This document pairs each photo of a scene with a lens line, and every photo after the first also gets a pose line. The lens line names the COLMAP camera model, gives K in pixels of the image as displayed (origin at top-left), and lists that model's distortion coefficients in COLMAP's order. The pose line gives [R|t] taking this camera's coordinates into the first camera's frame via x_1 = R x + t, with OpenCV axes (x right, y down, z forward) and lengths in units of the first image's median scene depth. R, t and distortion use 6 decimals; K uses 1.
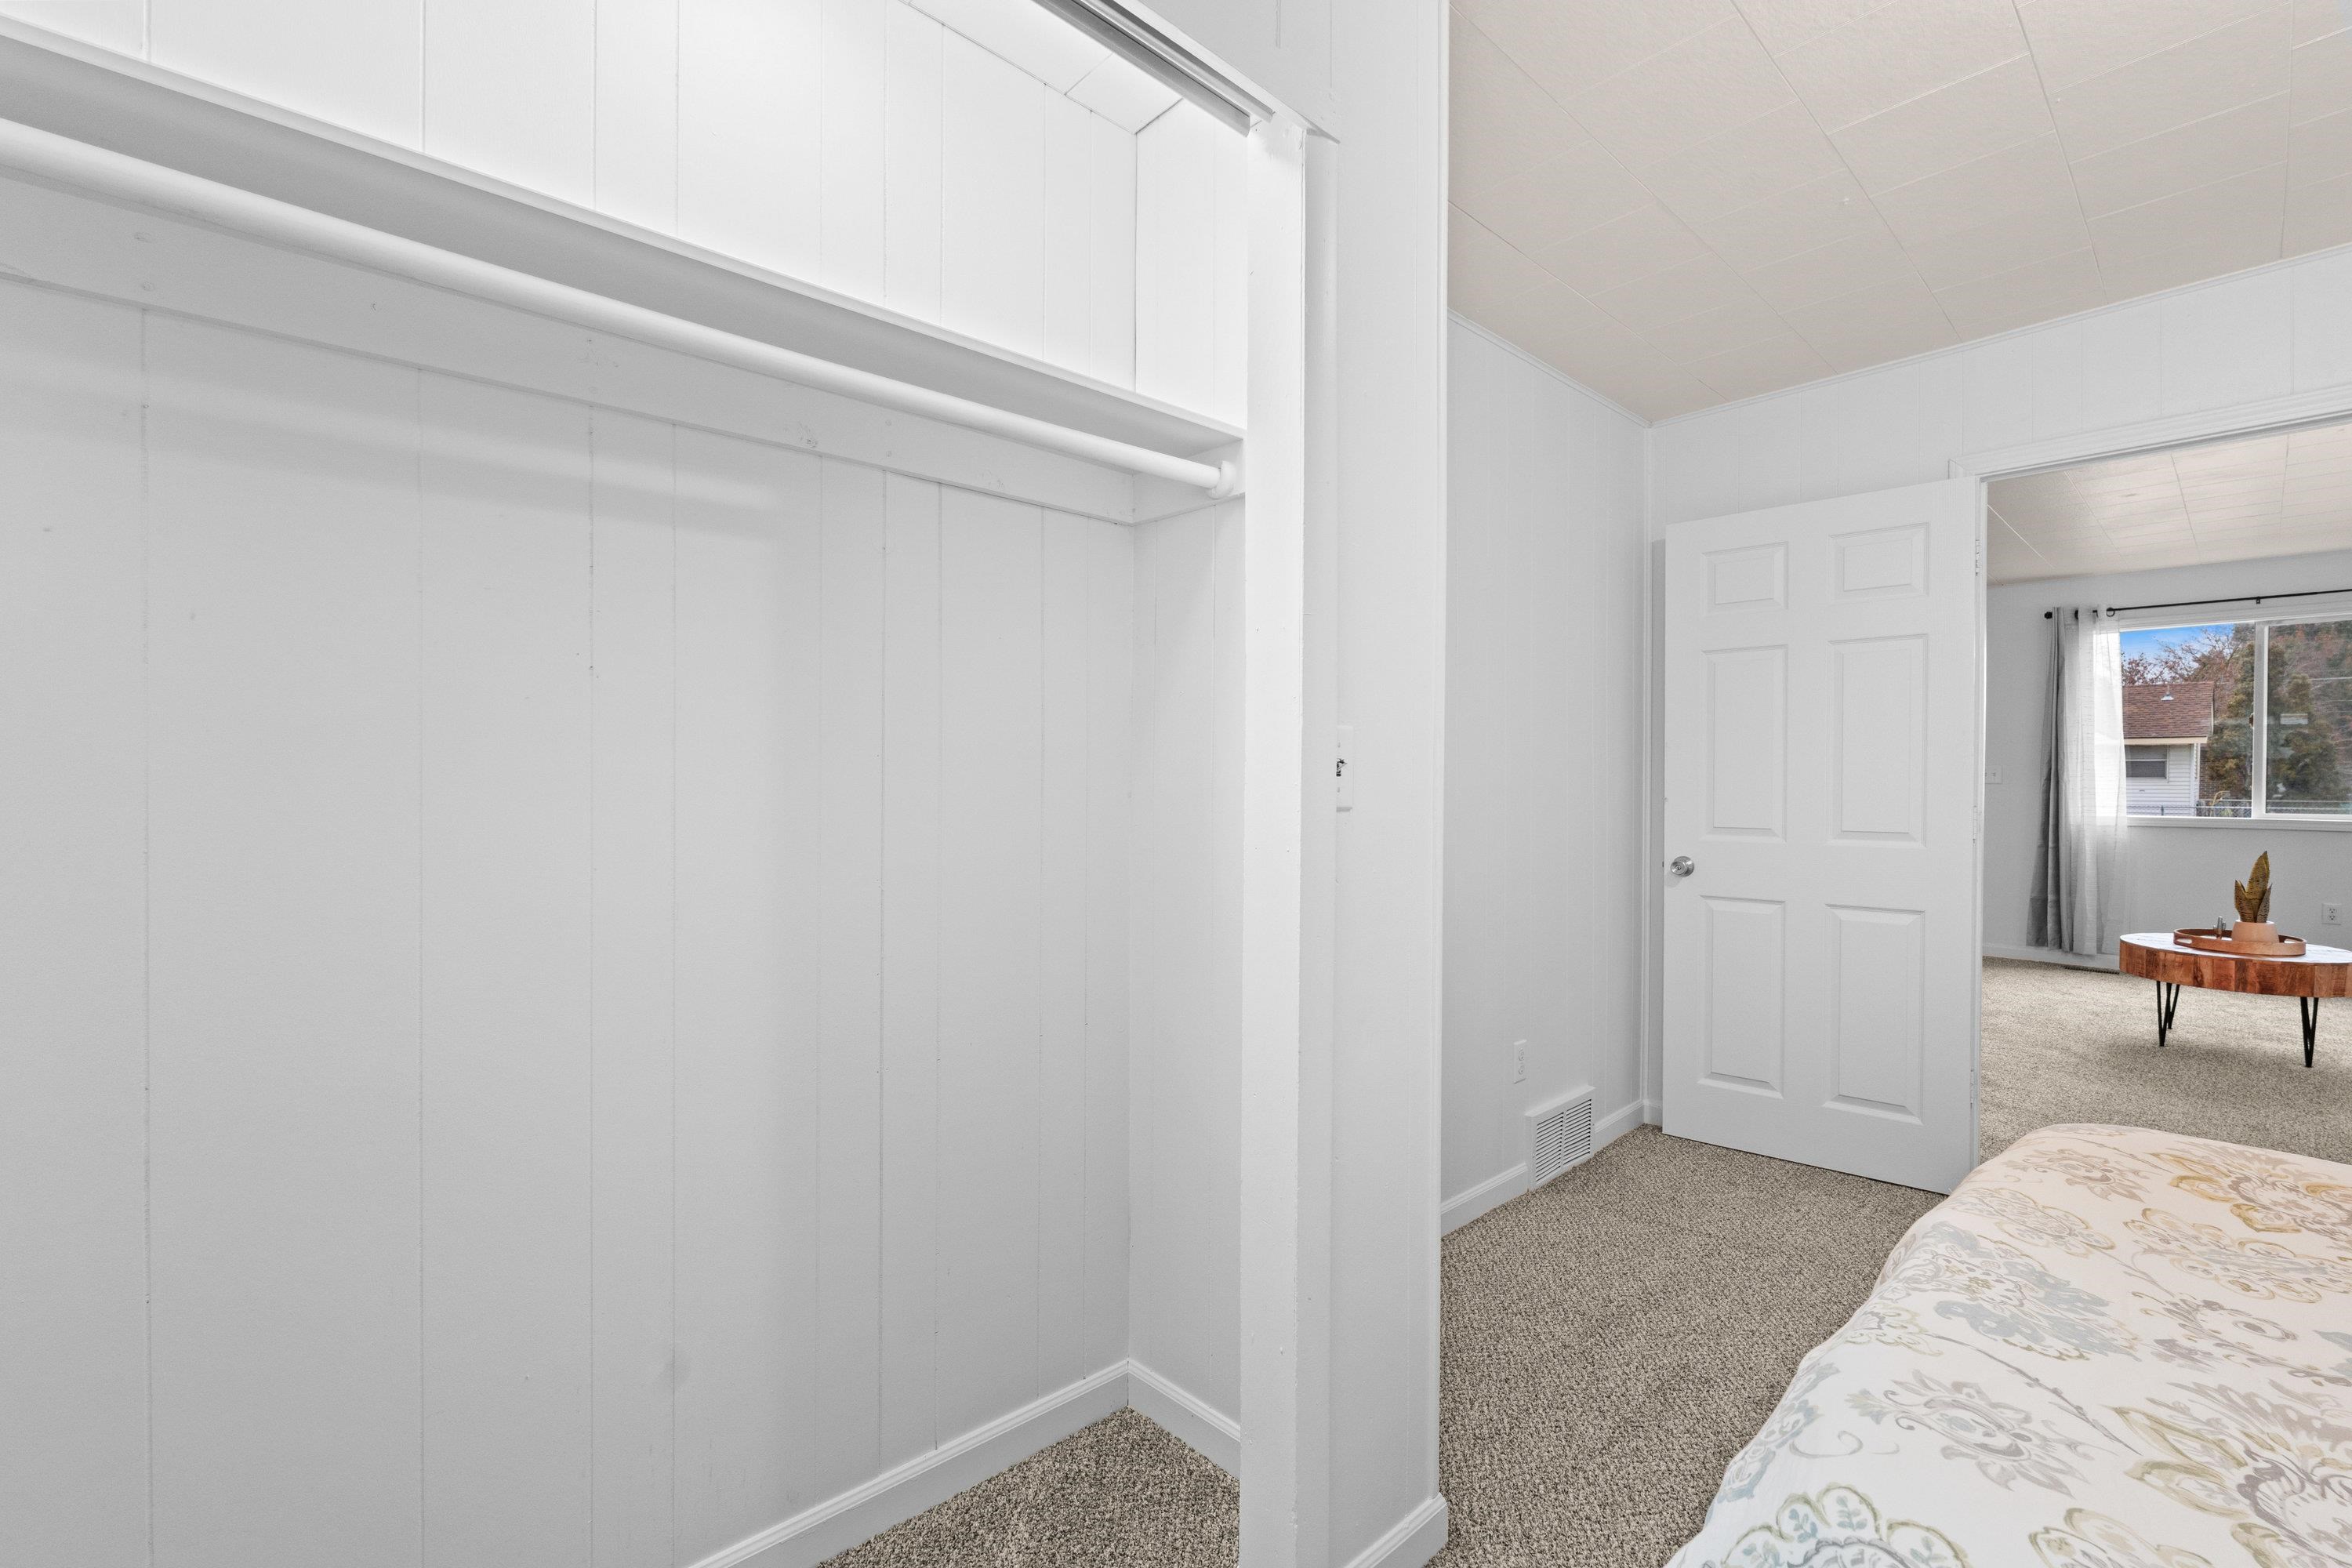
lens RADIAL K [[1022.6, 0, 1172.1], [0, 1022.6, 787.7], [0, 0, 1]] dist [0.001955, 0.000220]
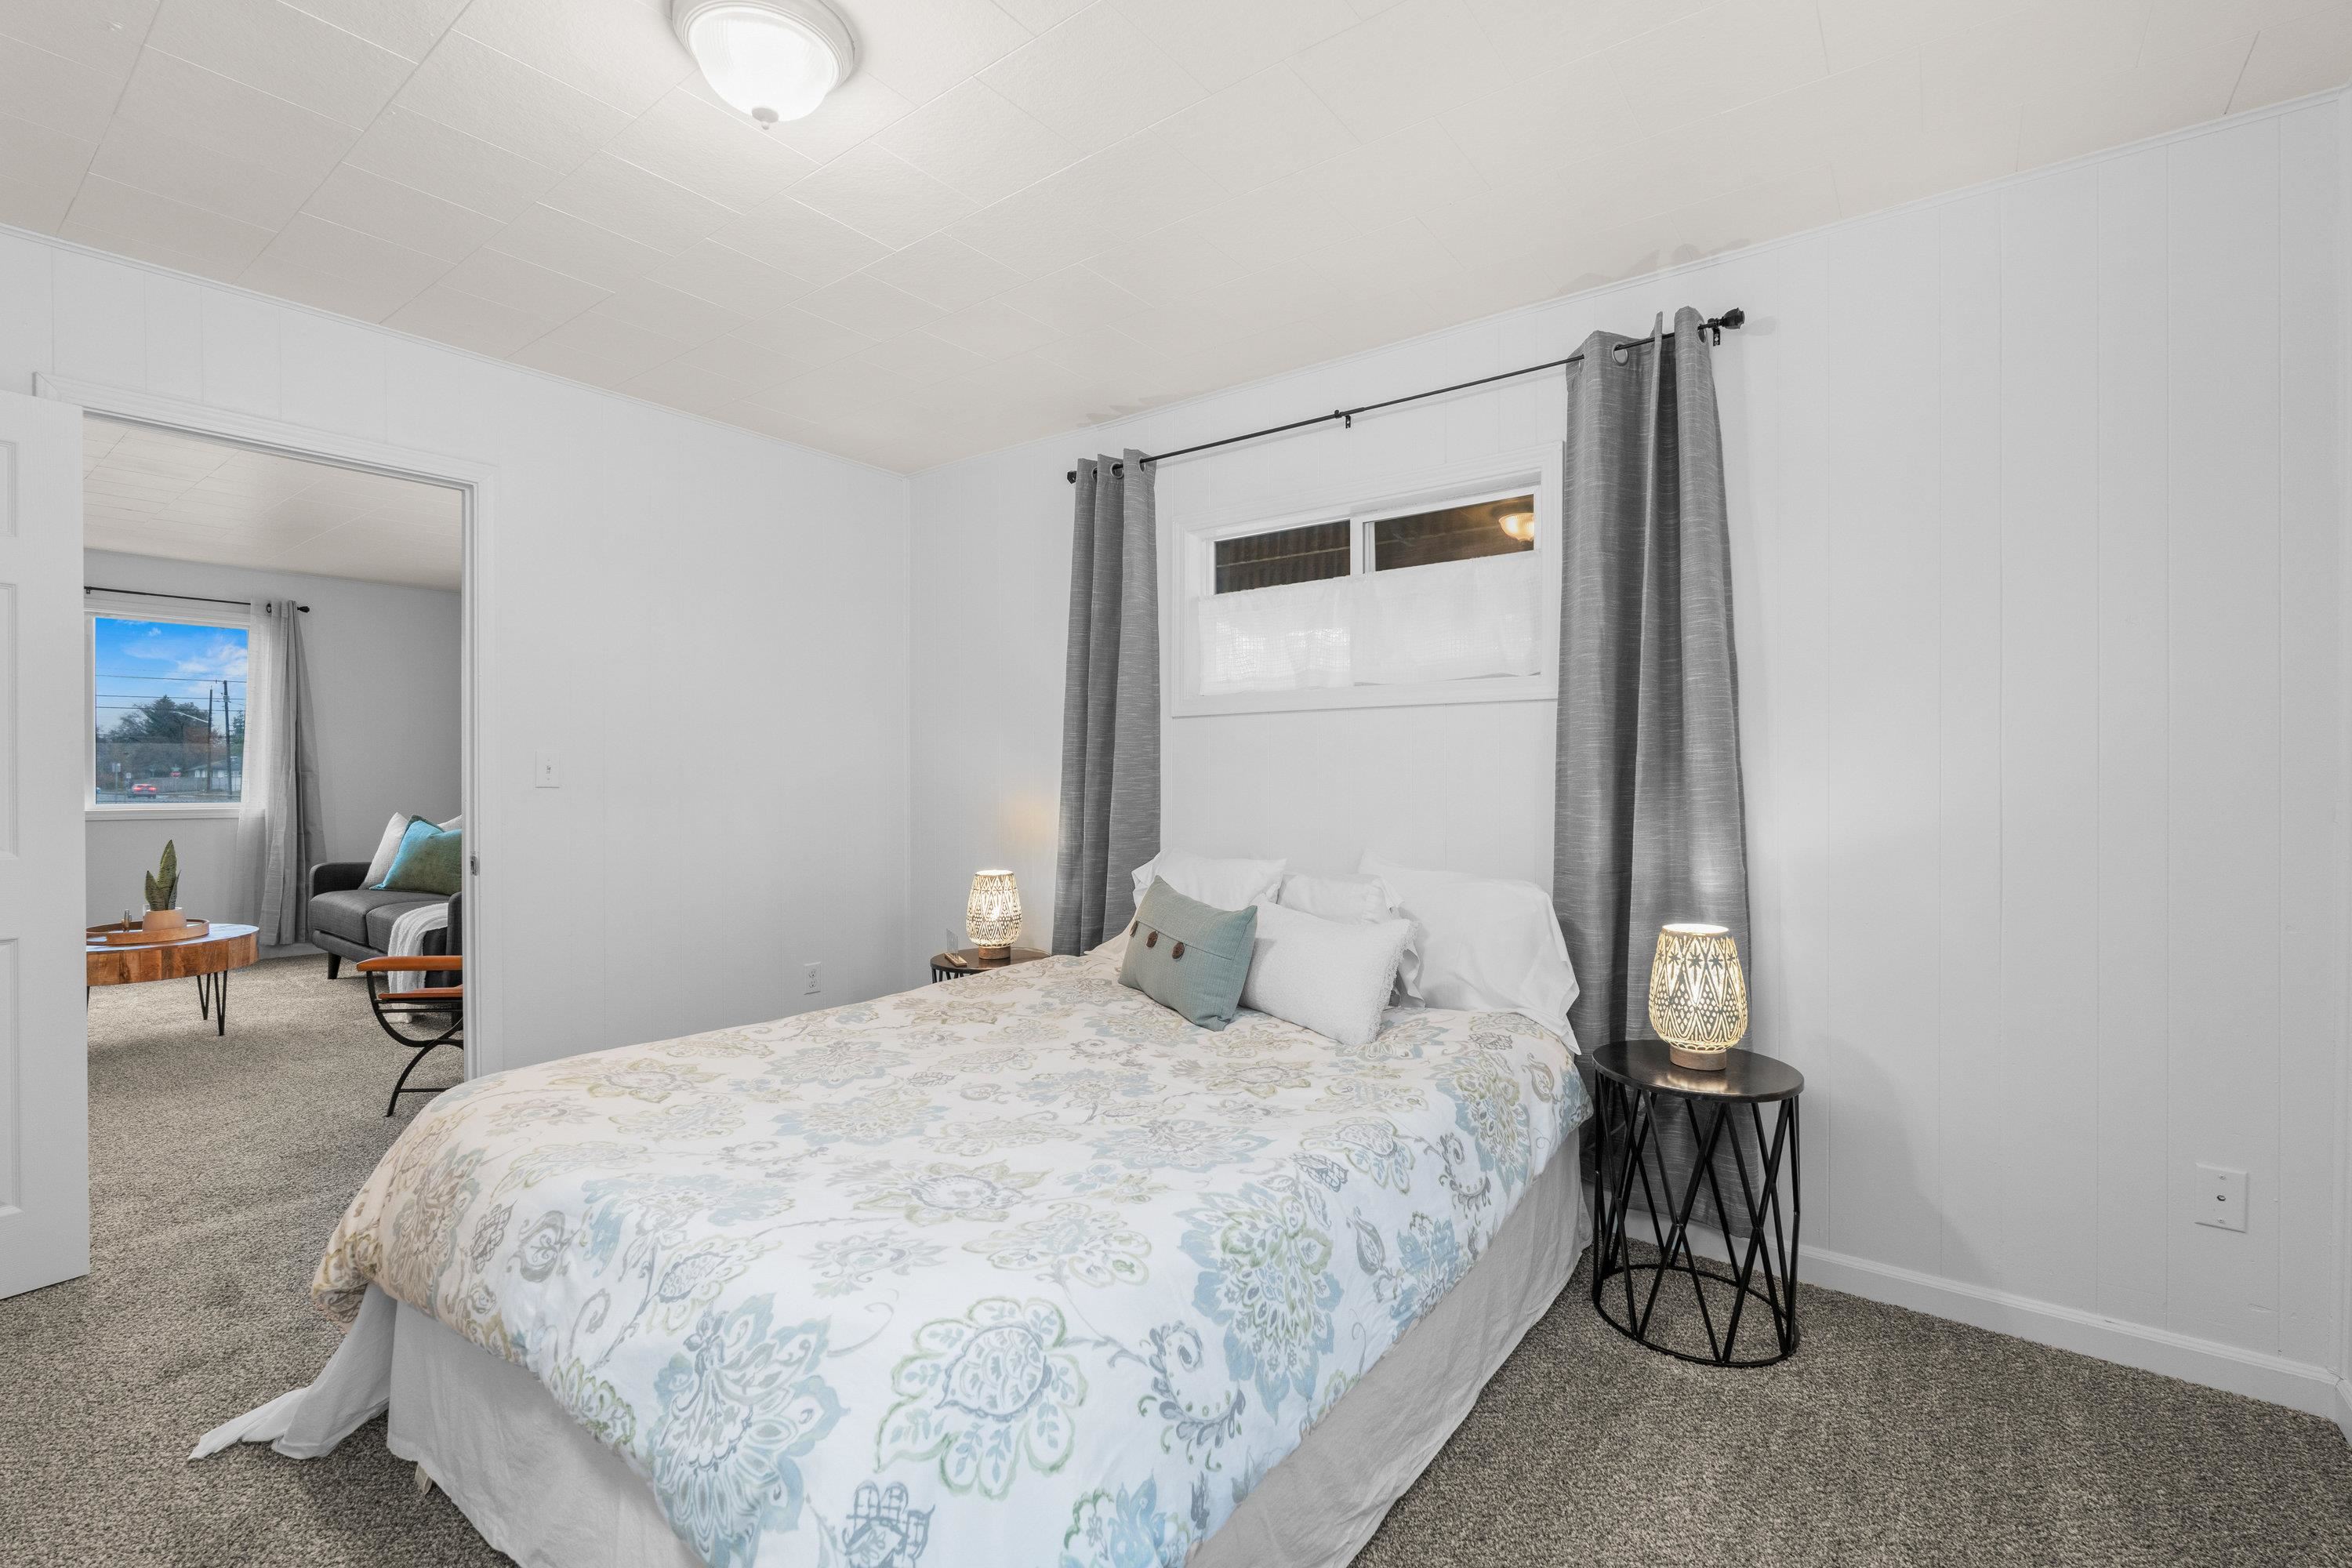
lens RADIAL K [[1022.6, 0, 1172.0], [0, 1022.6, 778.0], [0, 0, 1]] dist [0.001955, 0.000220]
pose [[-0.173450, -0.000700, 0.984842, -0.137761], [0.002309, 0.999997, 0.001118, 0.000117], [-0.984840, 0.002468, -0.173448, 0.194777]]
